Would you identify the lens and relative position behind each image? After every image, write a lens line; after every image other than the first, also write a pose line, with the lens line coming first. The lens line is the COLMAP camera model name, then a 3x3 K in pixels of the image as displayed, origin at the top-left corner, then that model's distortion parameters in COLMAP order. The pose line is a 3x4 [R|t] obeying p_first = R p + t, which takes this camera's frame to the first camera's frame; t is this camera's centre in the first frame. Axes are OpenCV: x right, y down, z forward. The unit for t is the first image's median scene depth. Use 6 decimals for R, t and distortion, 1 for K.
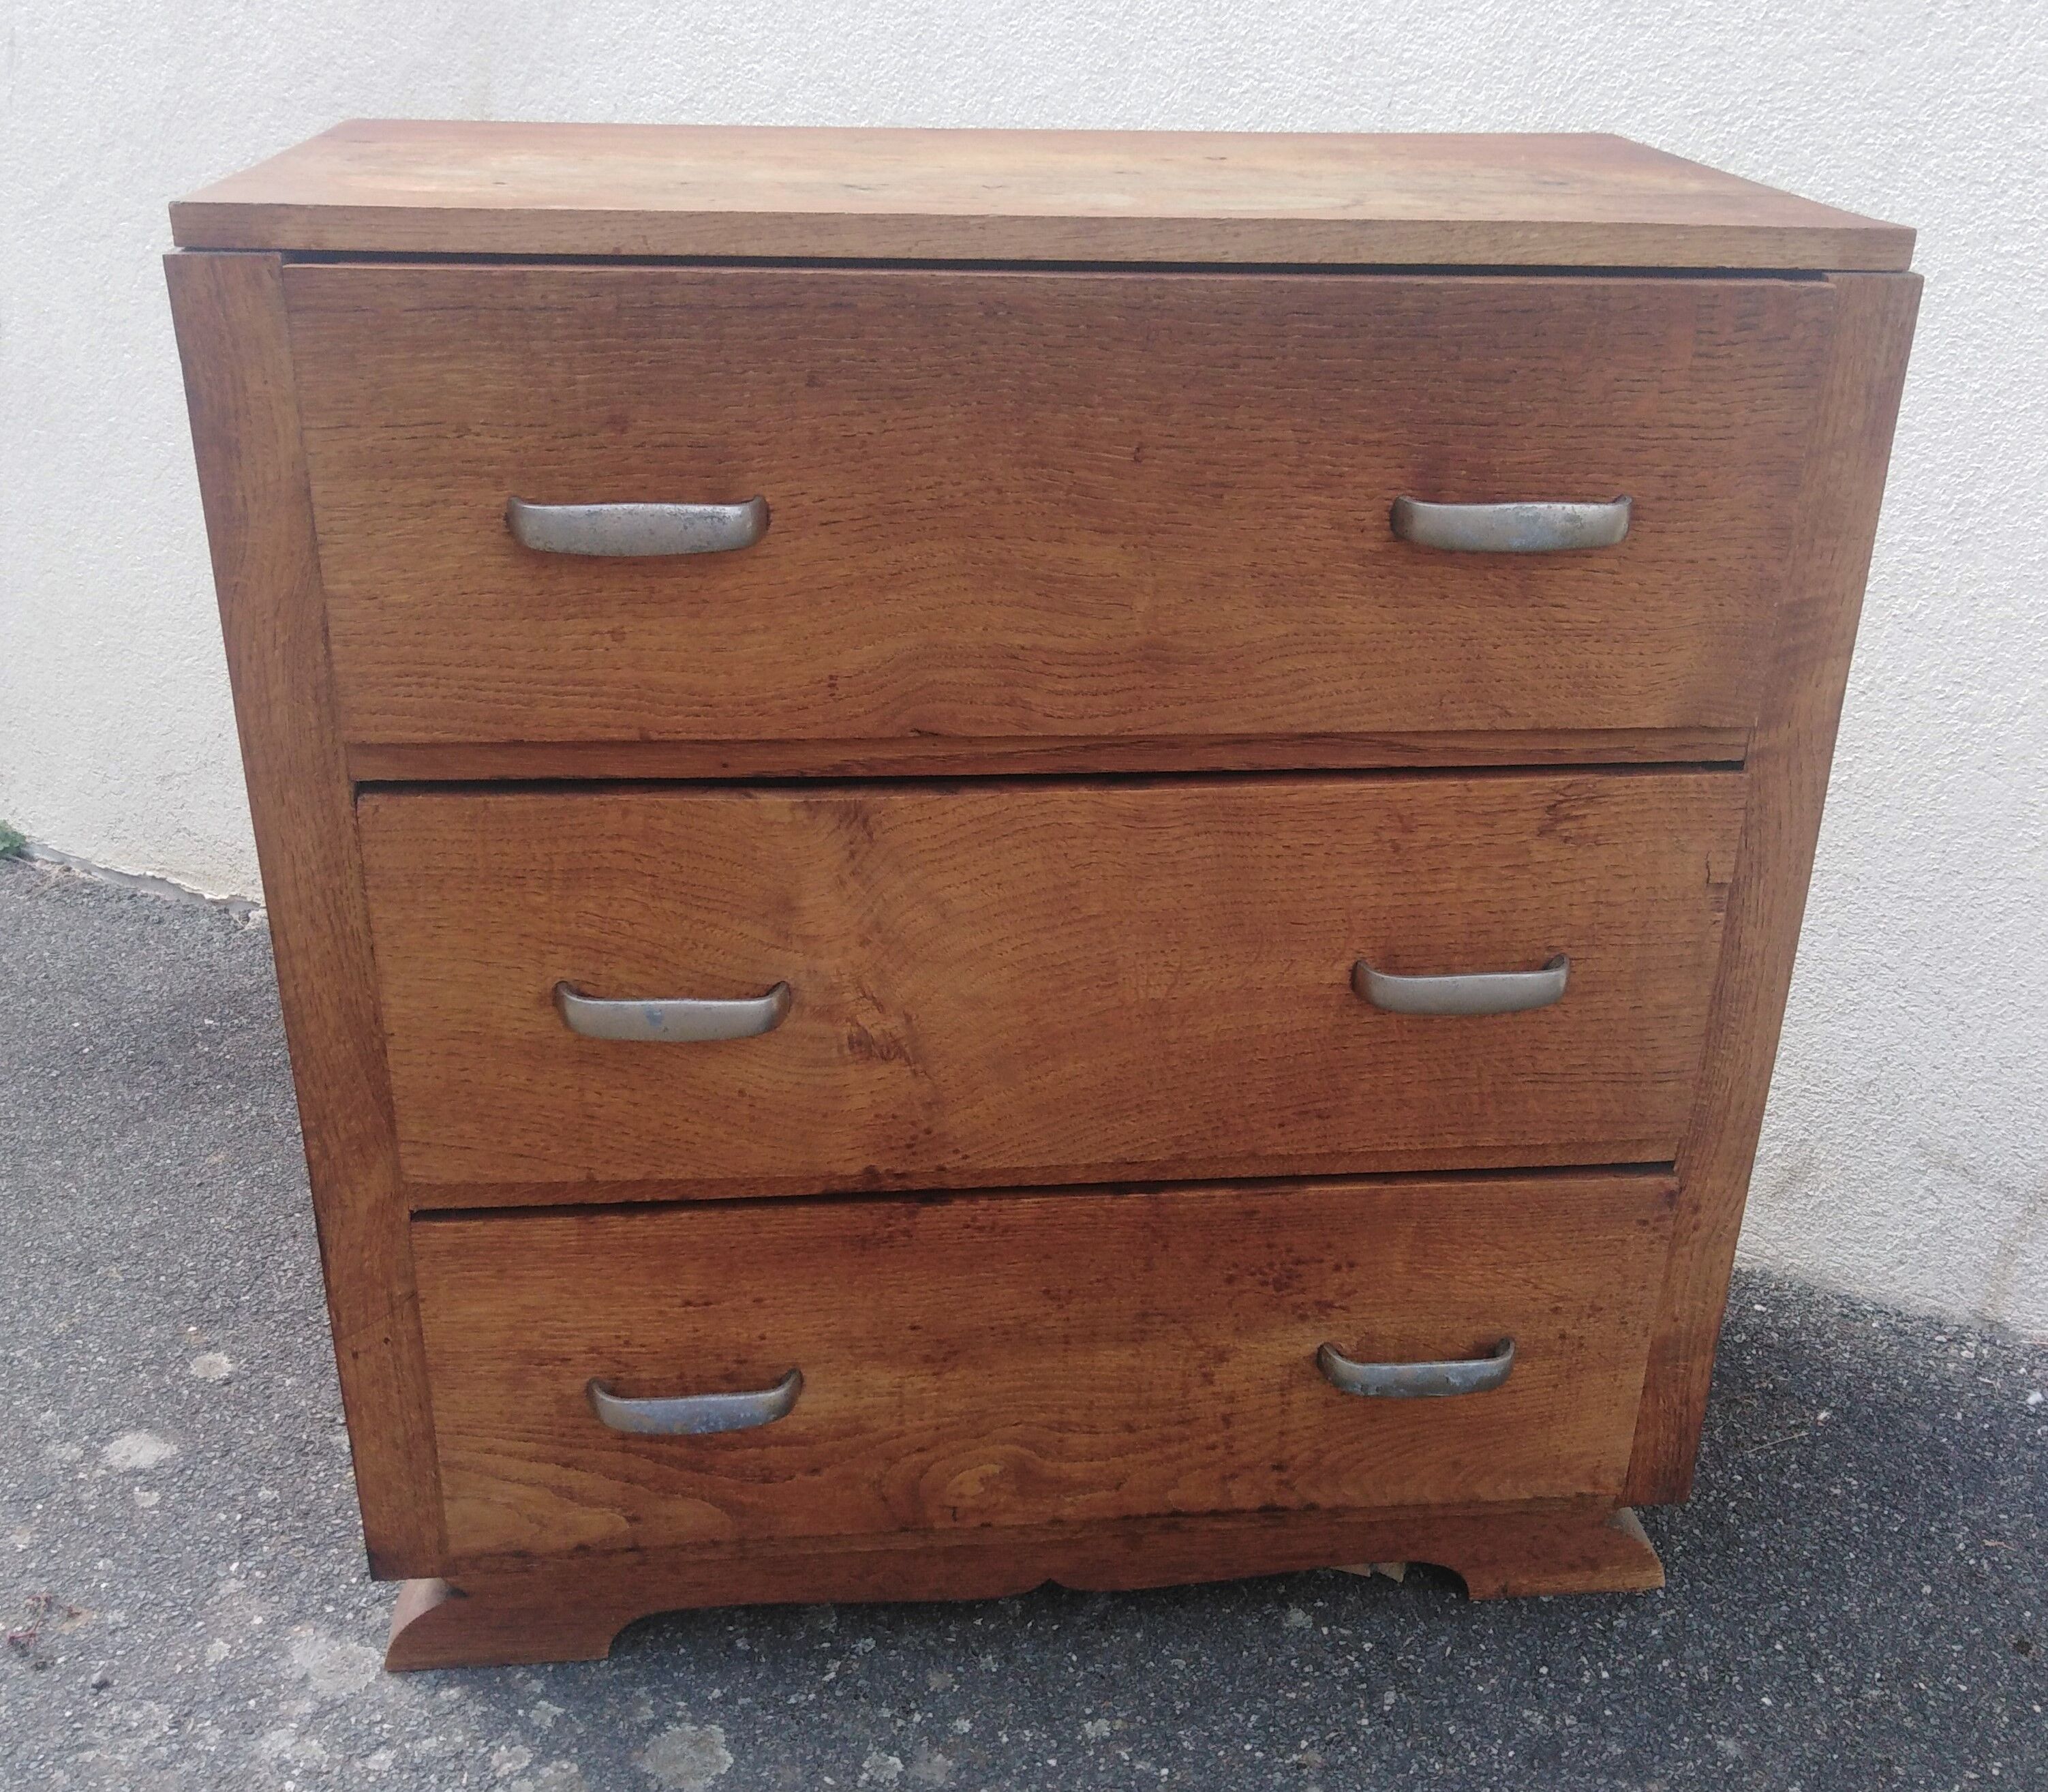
lens RADIAL K [[1924.1, 0, 1017.7], [0, 1924.1, 803.7], [0, 0, 1]] dist [0.013419, 0.000000]
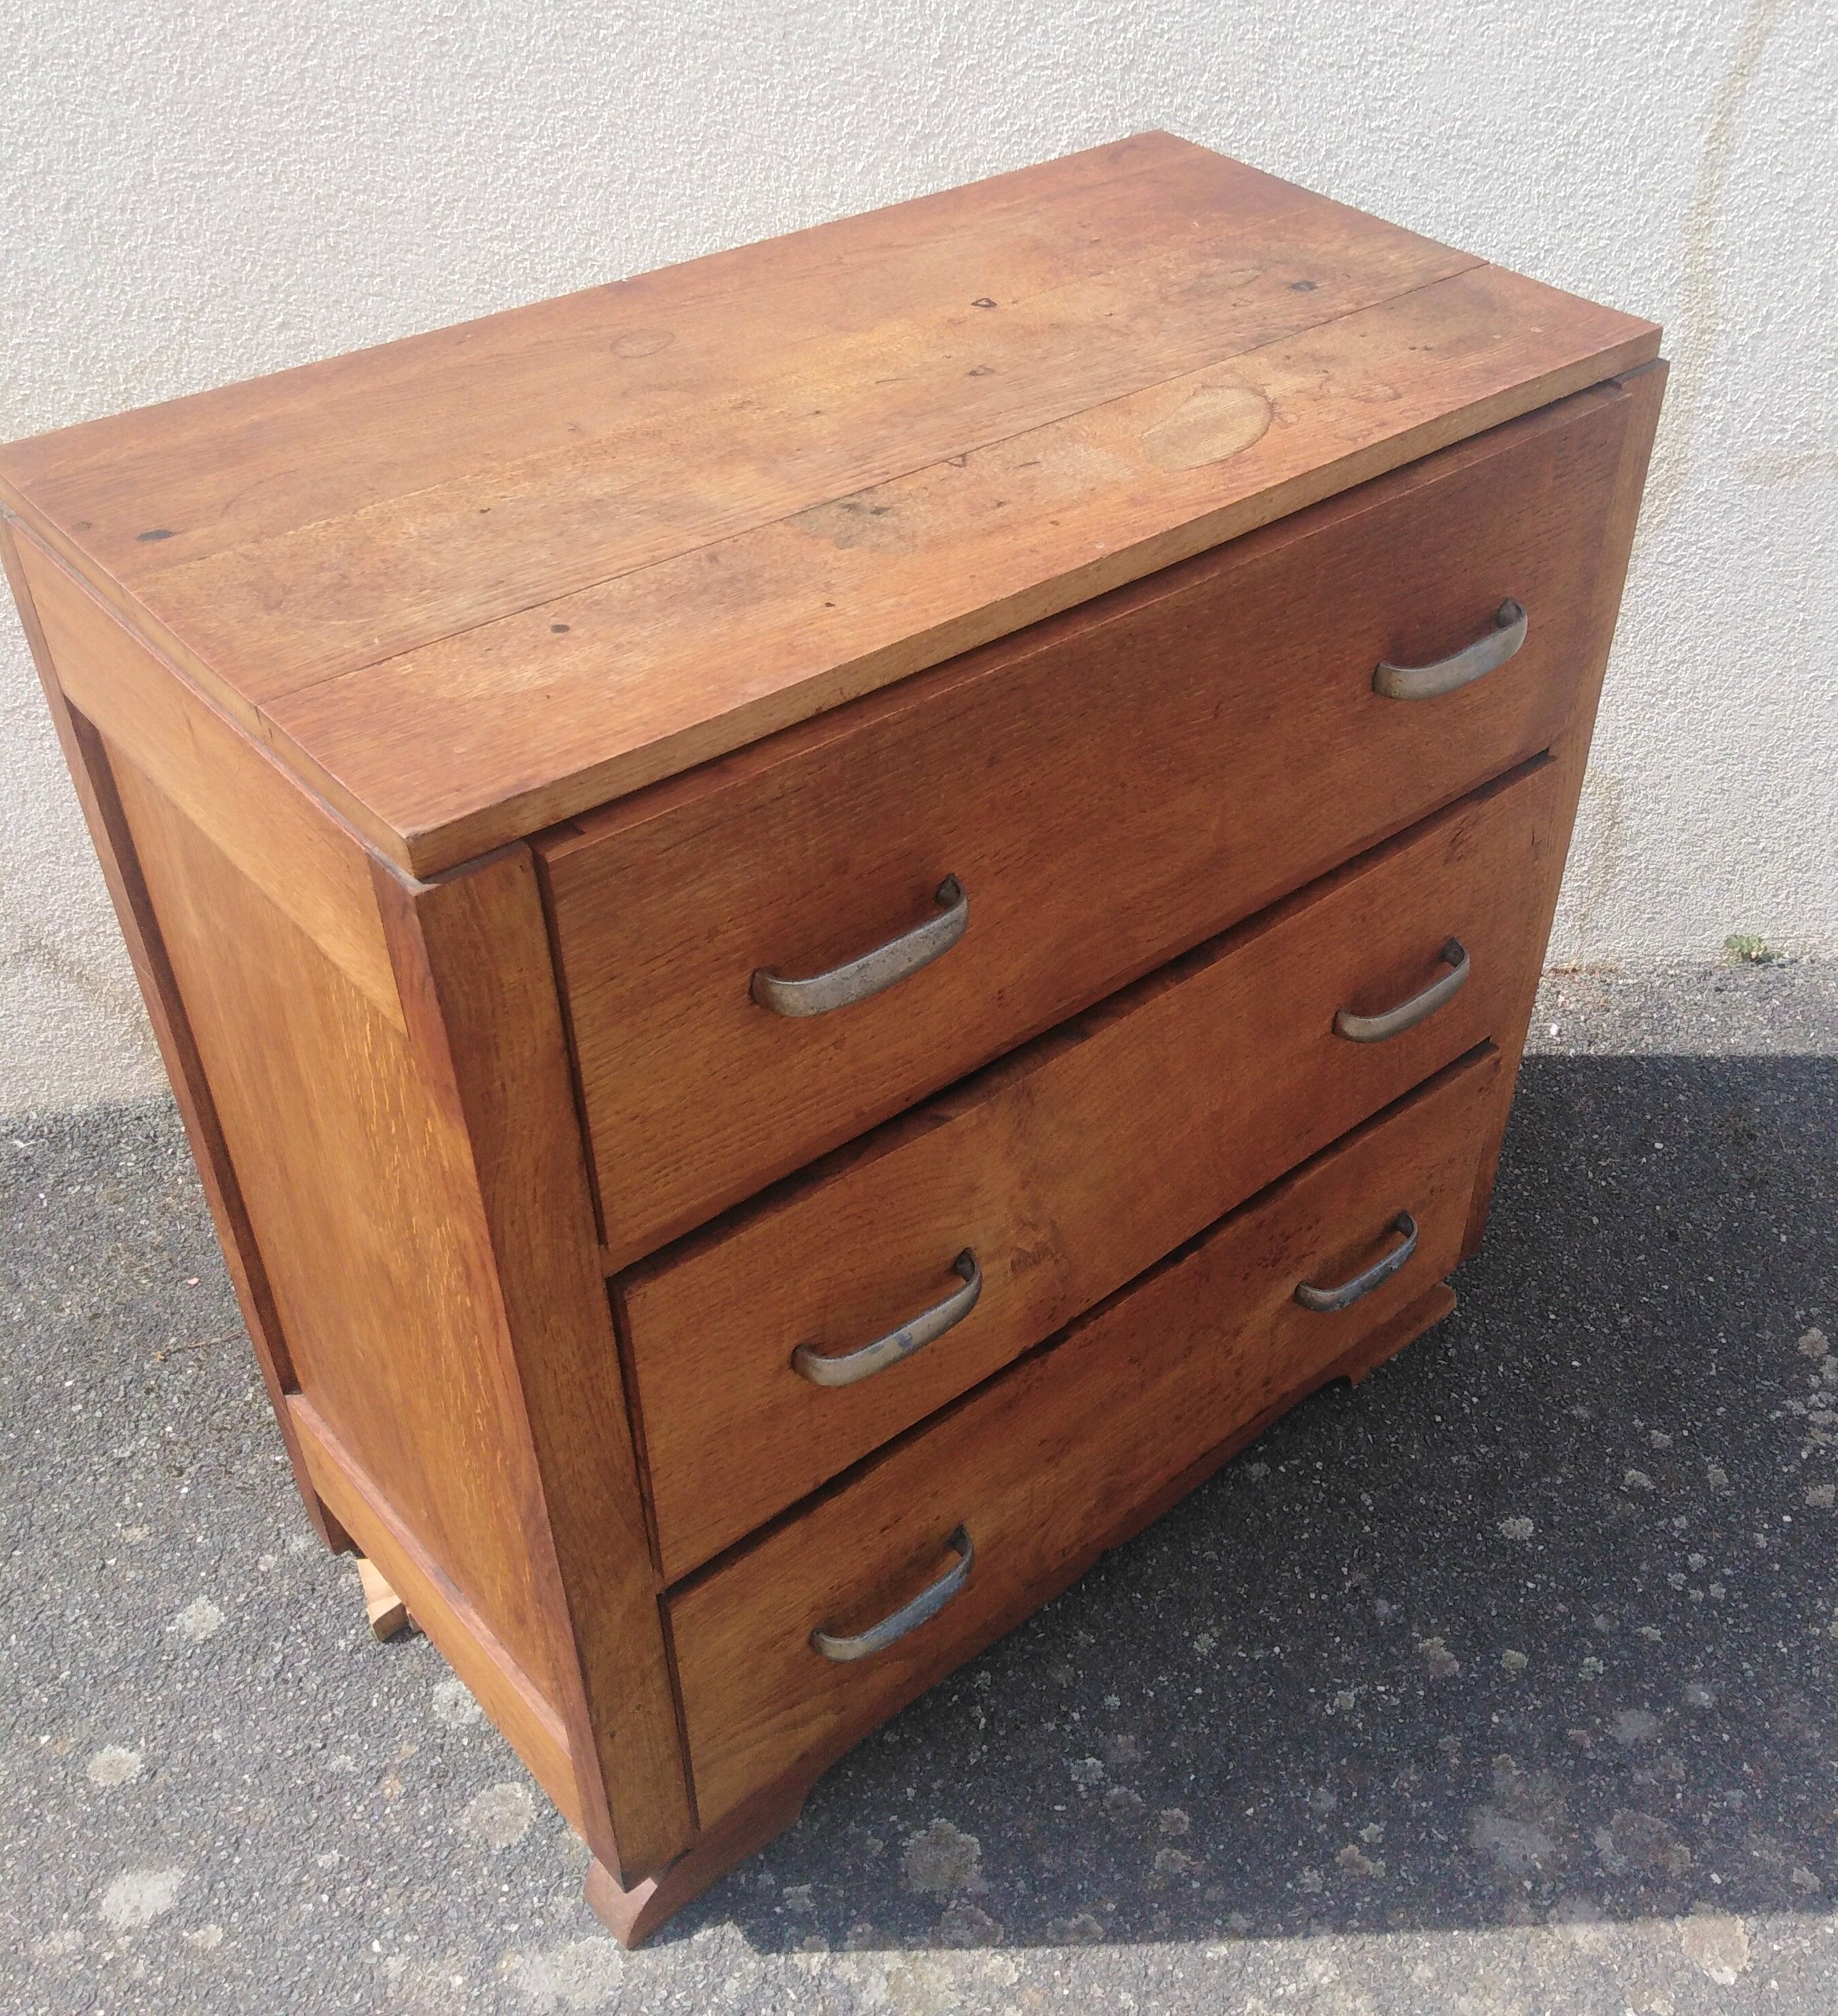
lens RADIAL K [[1963.2, 0, 963.3], [0, 1963.2, 841.1], [0, 0, 1]] dist [0.014909, 0.000000]
pose [[0.839554, -0.339759, 0.423927, -0.412845], [0.240397, 0.932093, 0.270945, -0.334640], [-0.487195, -0.125562, 0.864219, 0.078866]]
